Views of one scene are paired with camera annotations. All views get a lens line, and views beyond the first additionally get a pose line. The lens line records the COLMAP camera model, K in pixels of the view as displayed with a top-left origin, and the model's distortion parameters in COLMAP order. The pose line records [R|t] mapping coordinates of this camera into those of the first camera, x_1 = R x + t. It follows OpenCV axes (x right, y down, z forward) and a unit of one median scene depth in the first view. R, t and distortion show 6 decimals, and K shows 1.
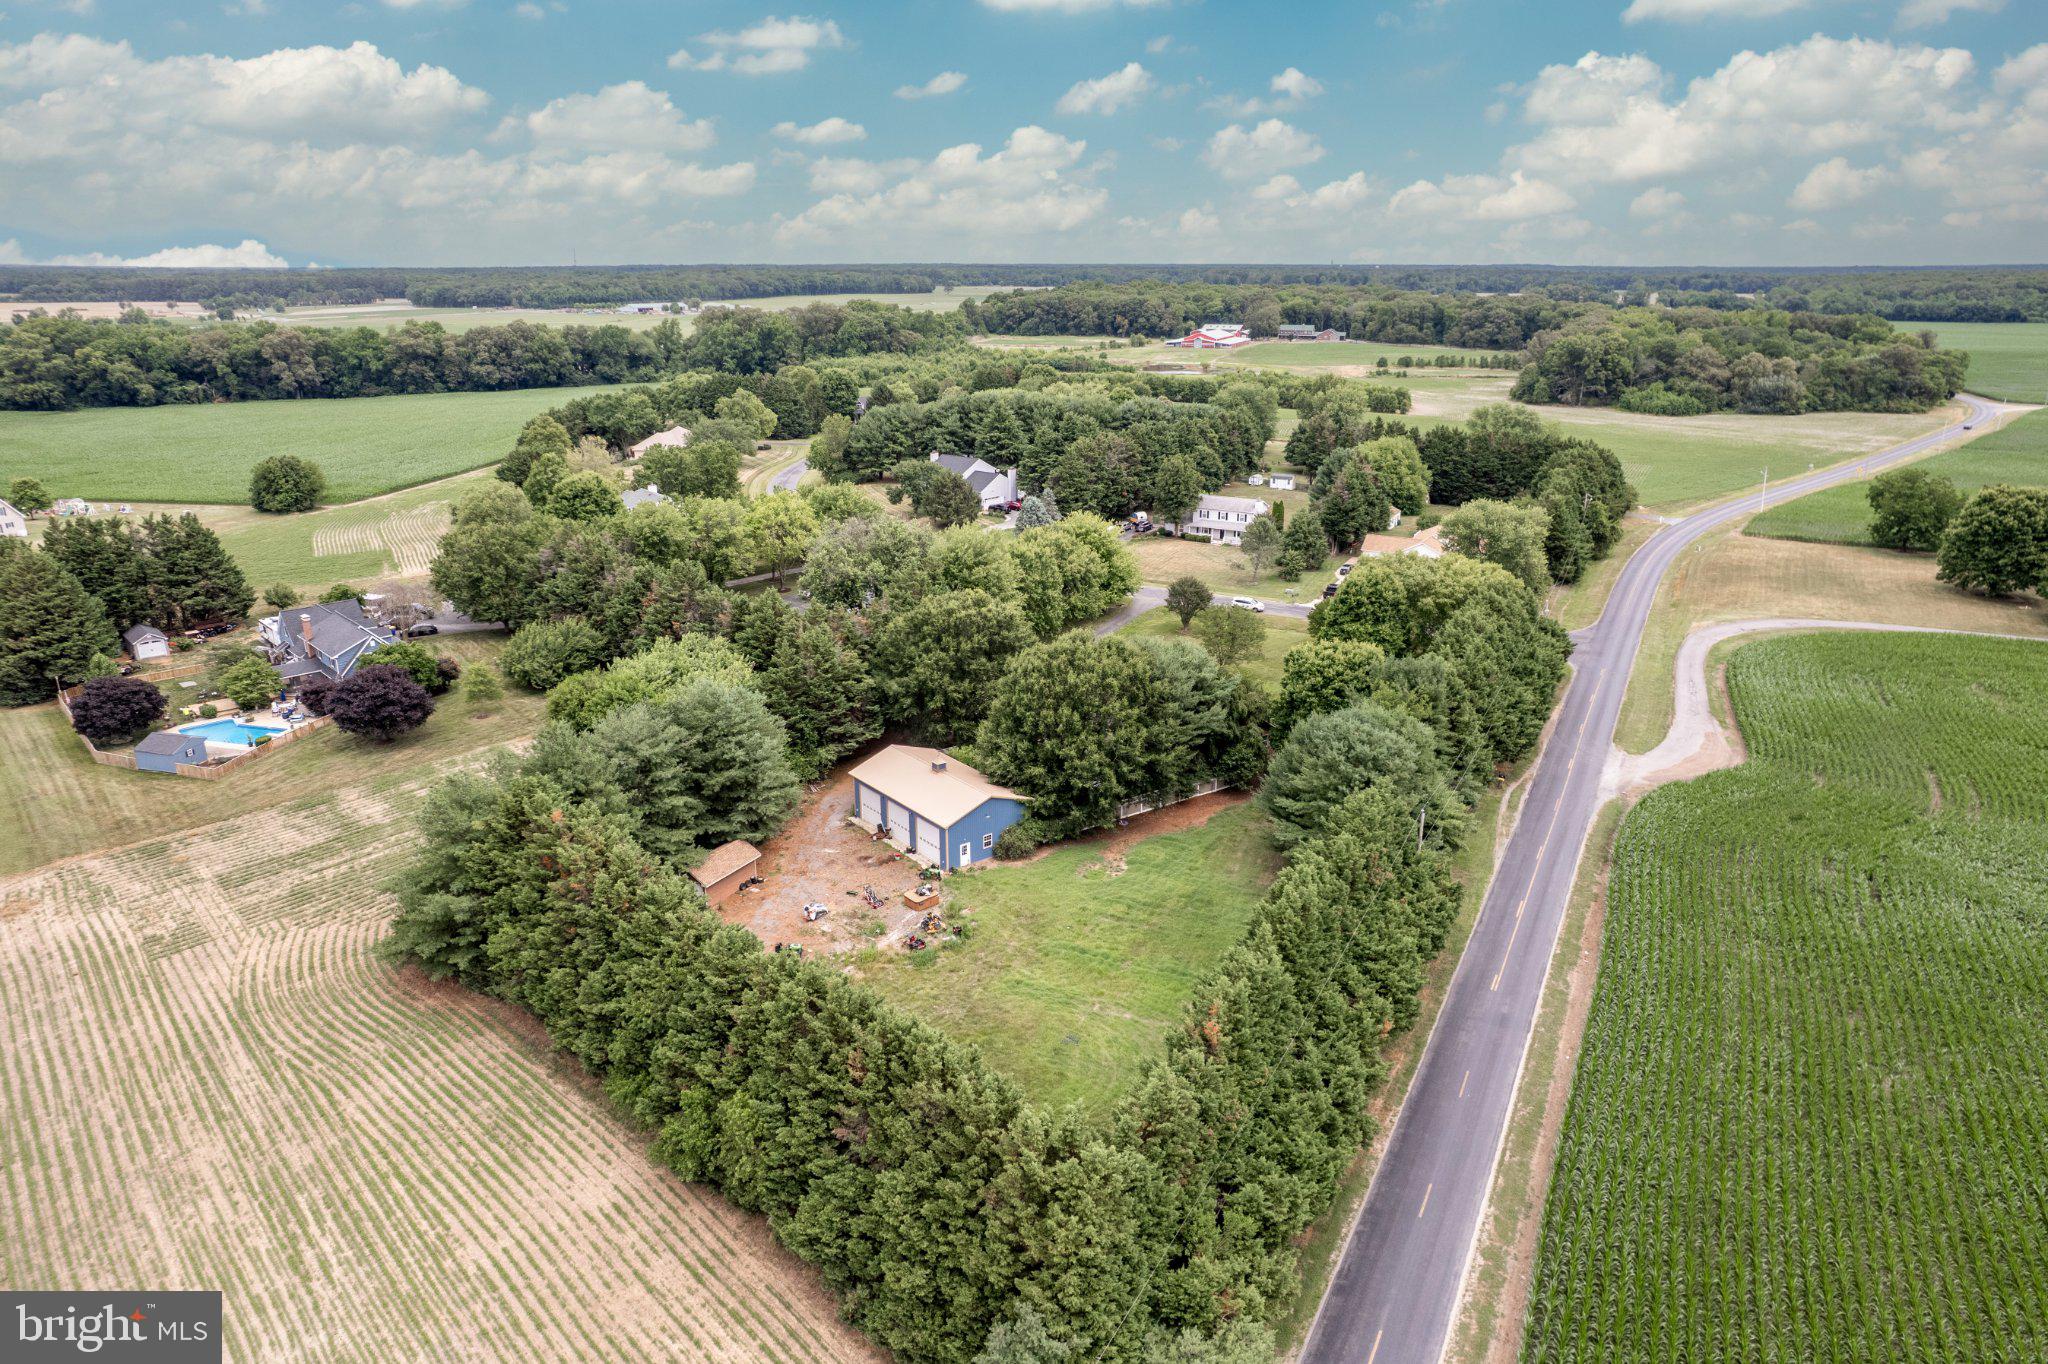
lens RADIAL K [[1289.0, 0, 1024.0], [0, 1289.0, 682.0], [0, 0, 1]] dist [-0.054066, 0.066516]
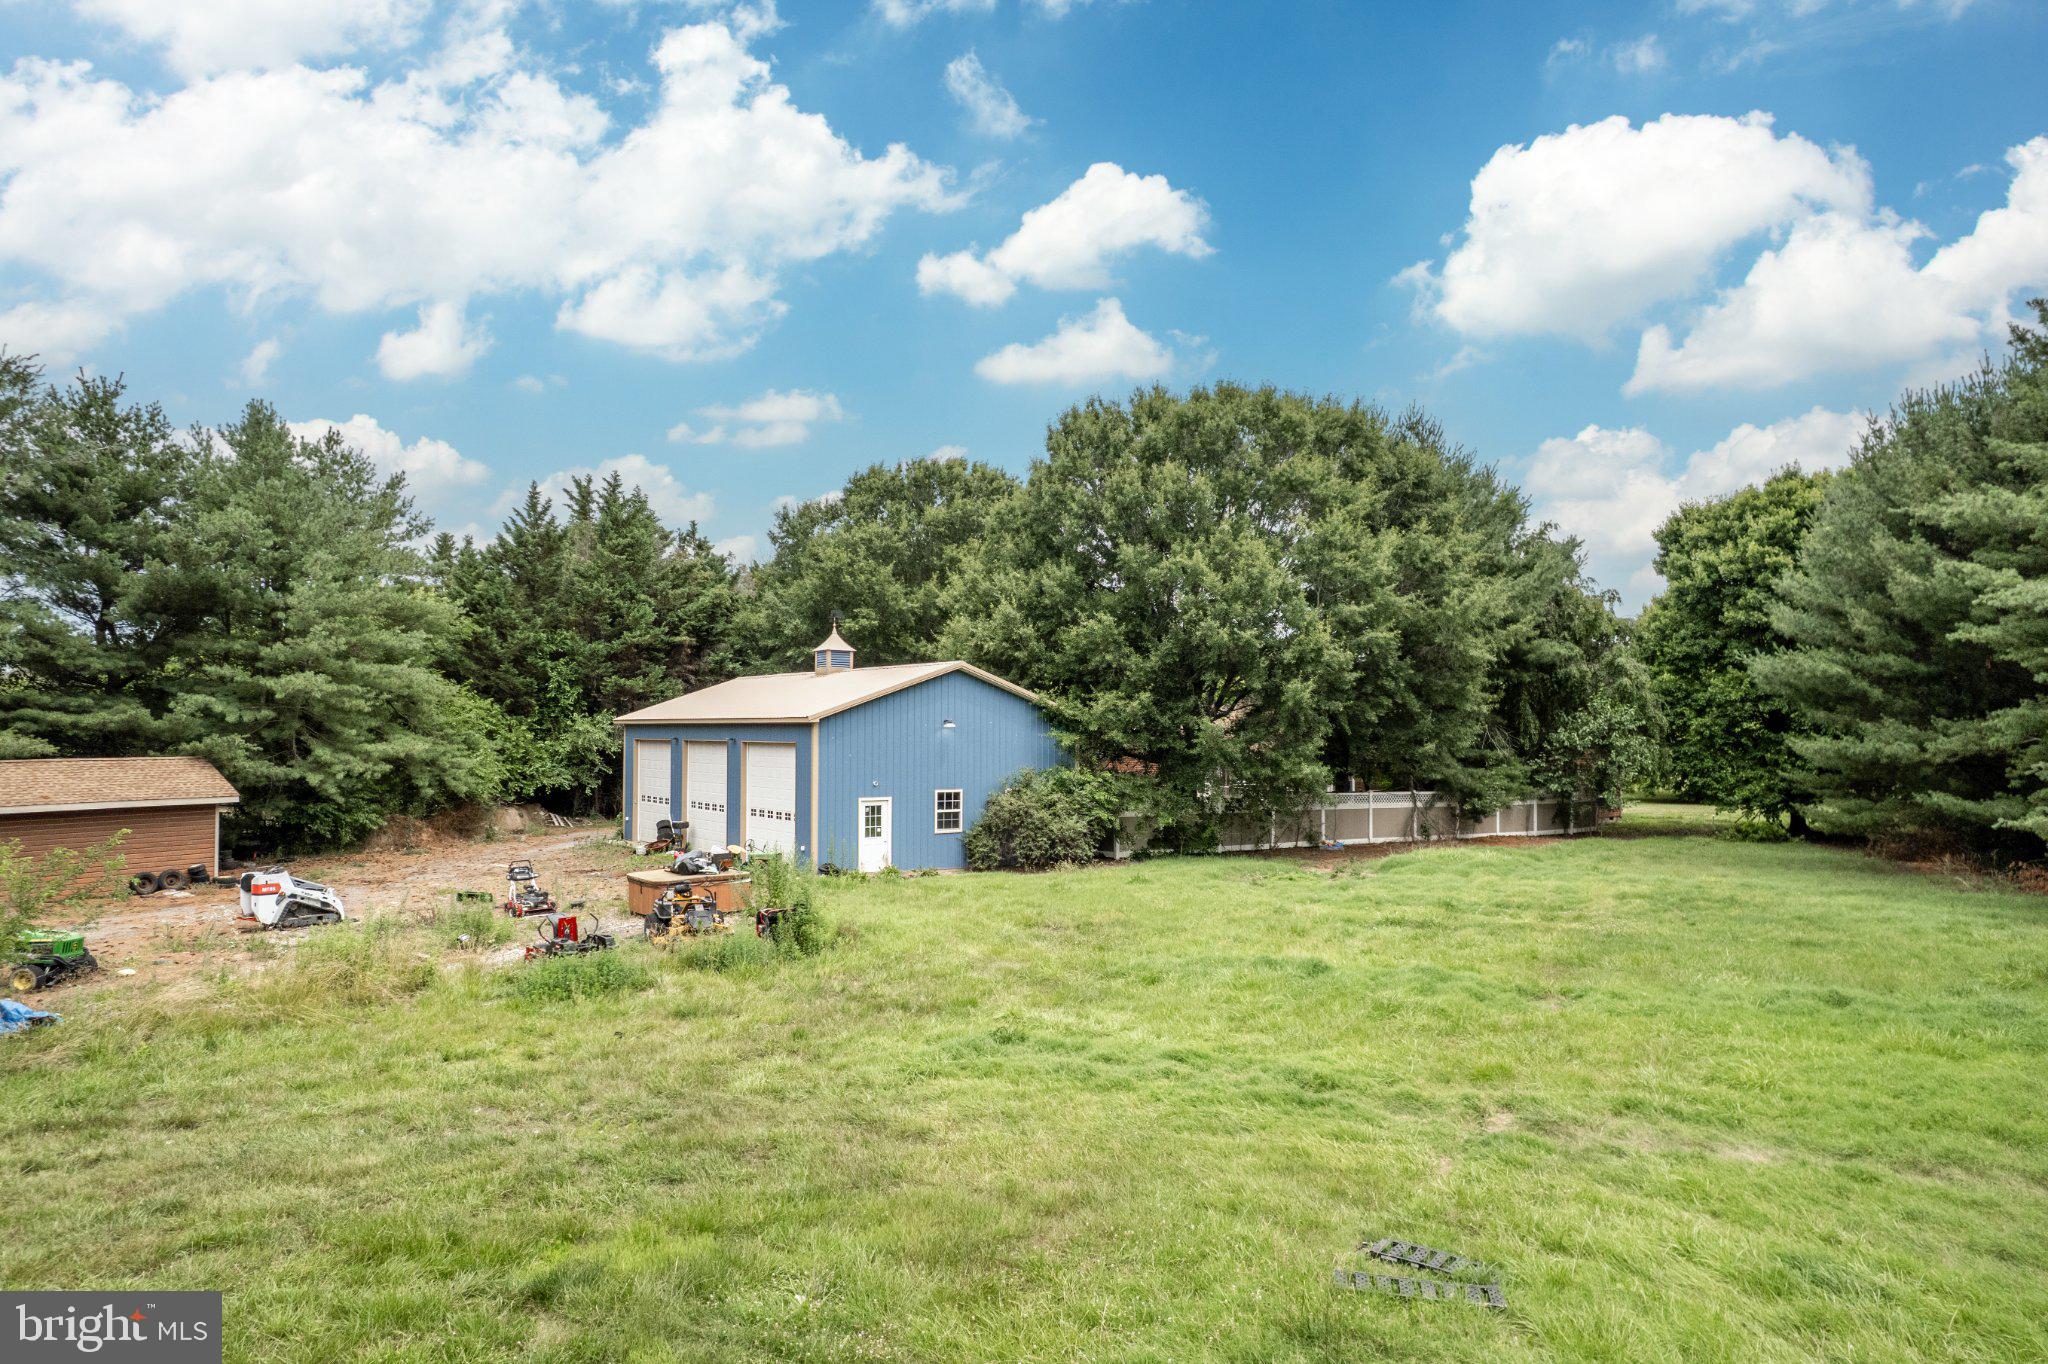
lens RADIAL K [[1289.0, 0, 1024.0], [0, 1289.0, 682.0], [0, 0, 1]] dist [-0.054066, 0.066516]
pose [[0.999346, 0.005080, -0.035795, 0.002196], [-0.017100, 0.938753, -0.344167, 0.163242], [0.031855, 0.344555, 0.938226, 0.538237]]
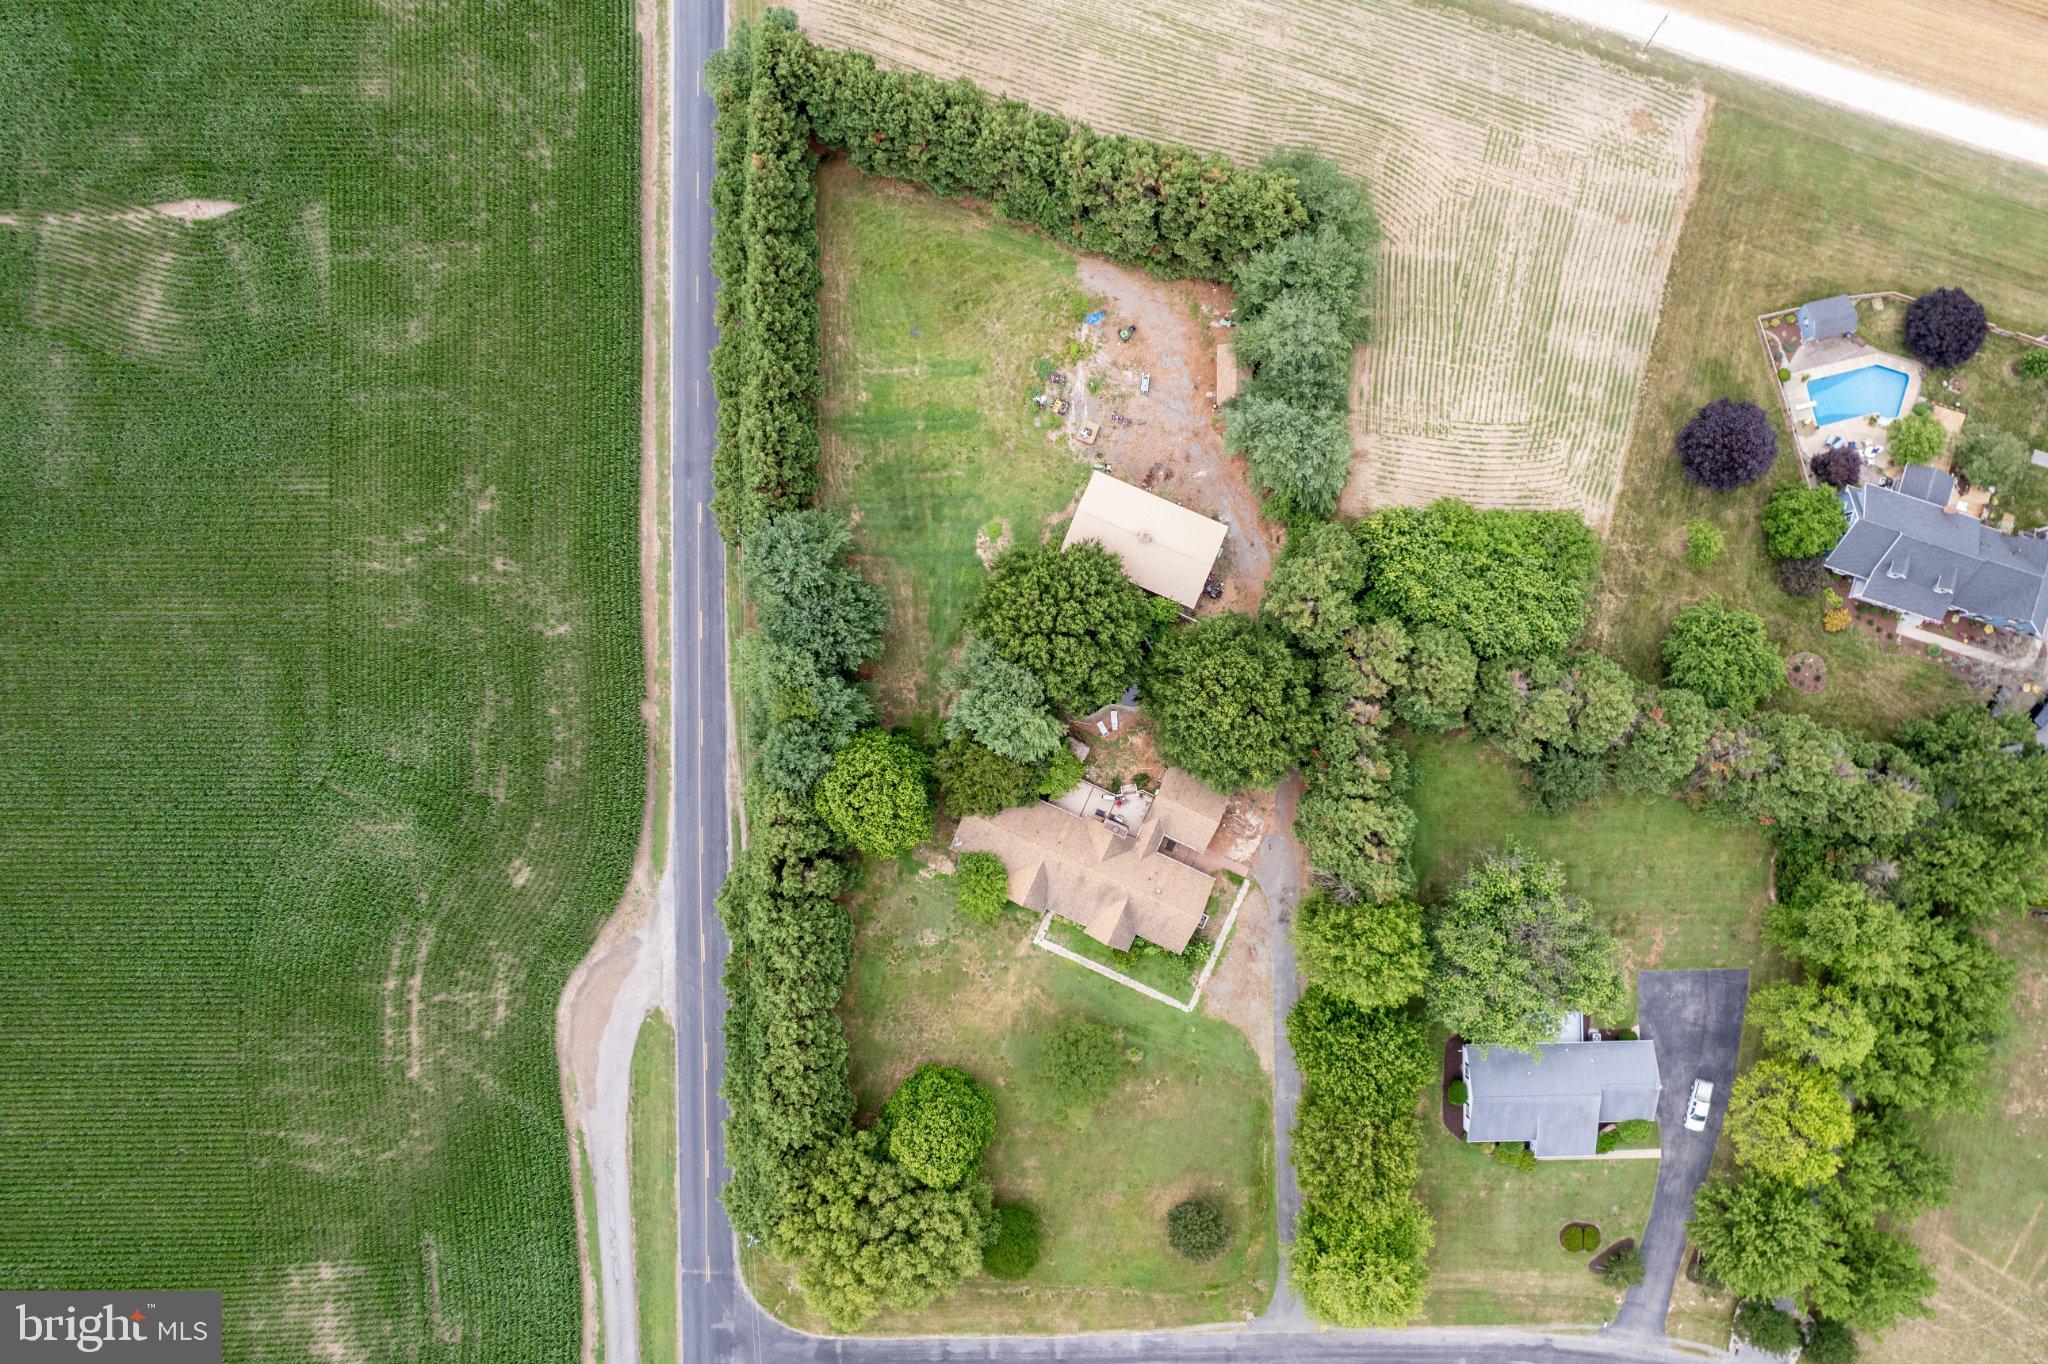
lens RADIAL K [[1289.0, 0, 1024.0], [0, 1289.0, 682.0], [0, 0, 1]] dist [-0.054066, 0.066516]
pose [[-0.877541, 0.479401, -0.009849, 0.090121], [-0.150747, -0.256326, 0.954763, -0.892907], [0.455189, 0.839328, 0.297205, 0.579961]]
